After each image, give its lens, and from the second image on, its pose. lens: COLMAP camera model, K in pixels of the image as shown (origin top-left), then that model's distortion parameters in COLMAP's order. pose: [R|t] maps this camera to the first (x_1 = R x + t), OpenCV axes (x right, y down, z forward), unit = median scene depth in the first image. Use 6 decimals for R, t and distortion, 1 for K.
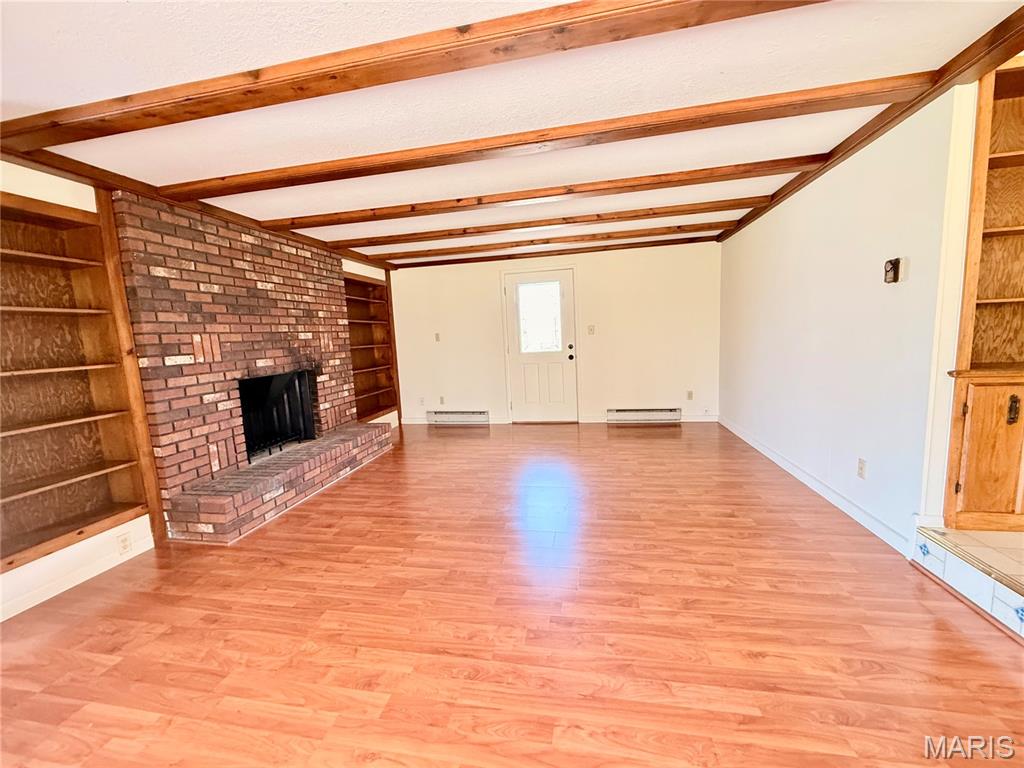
lens RADIAL K [[406.7, 0, 514.0], [0, 406.7, 386.7], [0, 0, 1]] dist [0.000091, -0.000158]
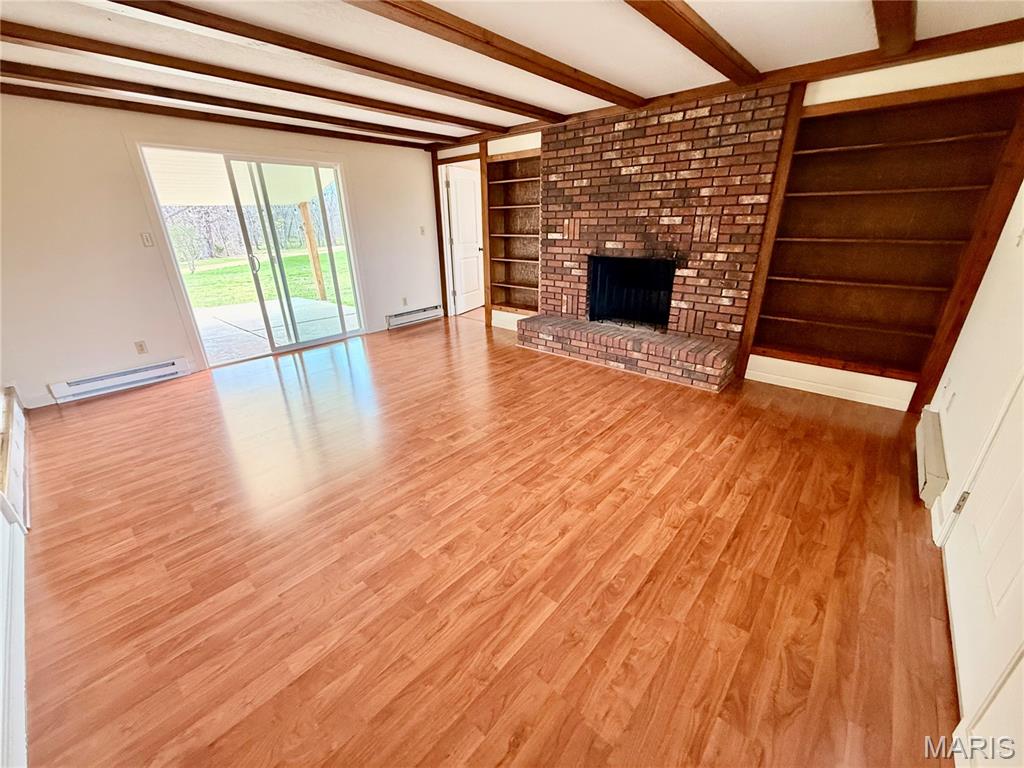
lens RADIAL K [[406.7, 0, 509.8], [0, 406.7, 387.6], [0, 0, 1]] dist [0.000091, -0.000158]
pose [[-0.515370, 0.382418, -0.766909, 0.617709], [-0.067829, 0.873900, 0.481350, -0.251760], [0.854279, 0.300092, -0.424443, 1.411253]]
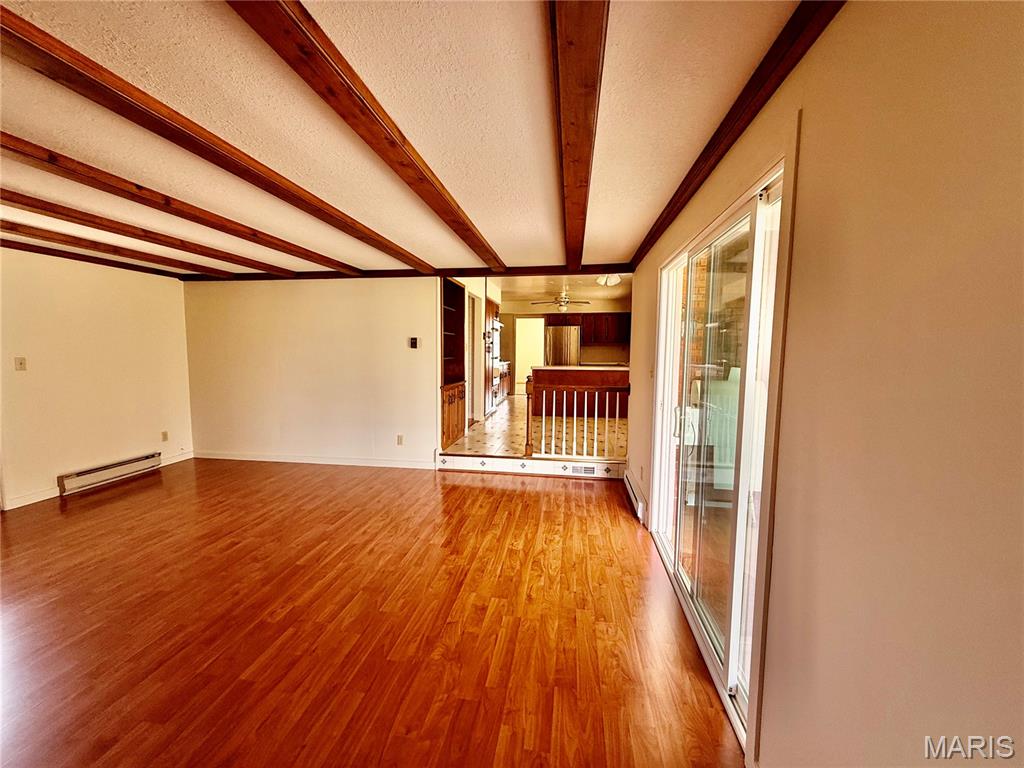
lens RADIAL K [[406.7, 0, 507.0], [0, 406.7, 386.6], [0, 0, 1]] dist [0.000091, -0.000158]
pose [[-0.035394, -0.039402, 0.998596, -0.811686], [0.125084, 0.991190, 0.043543, -0.053993], [-0.991515, 0.126450, -0.030153, 0.385615]]
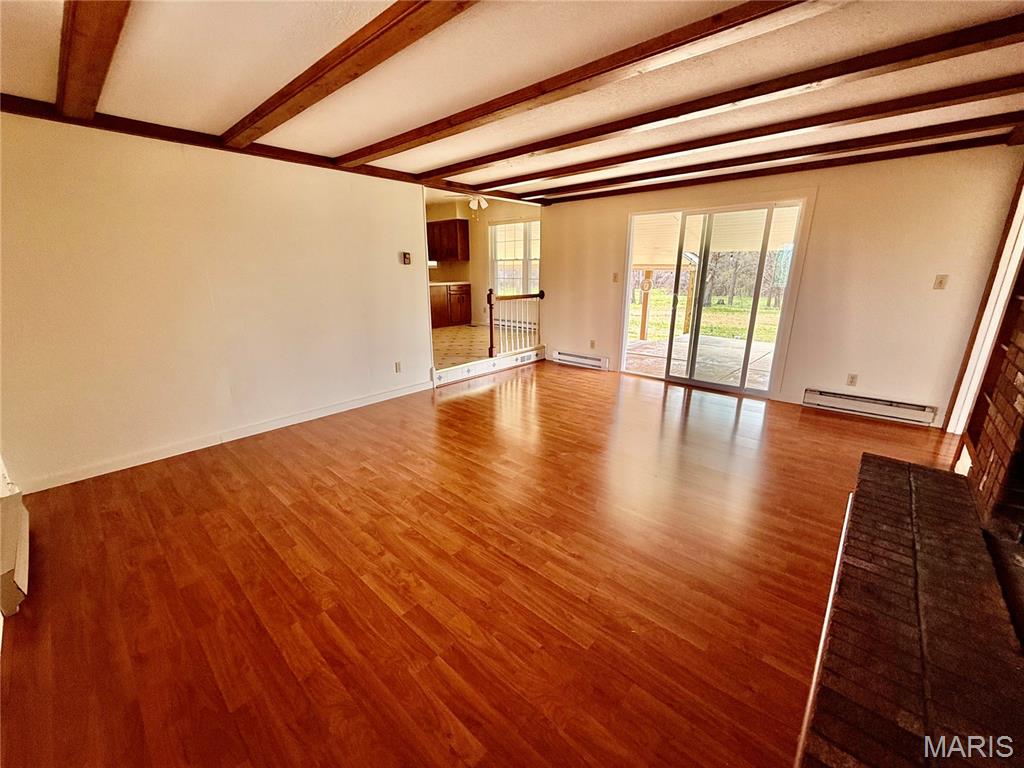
lens RADIAL K [[406.7, 0, 508.0], [0, 406.7, 384.8], [0, 0, 1]] dist [0.000091, -0.000158]
pose [[-0.849126, -0.089709, 0.520517, -0.378917], [0.115853, 0.929841, 0.349247, -0.223899], [-0.515329, 0.356858, -0.779159, 1.623333]]
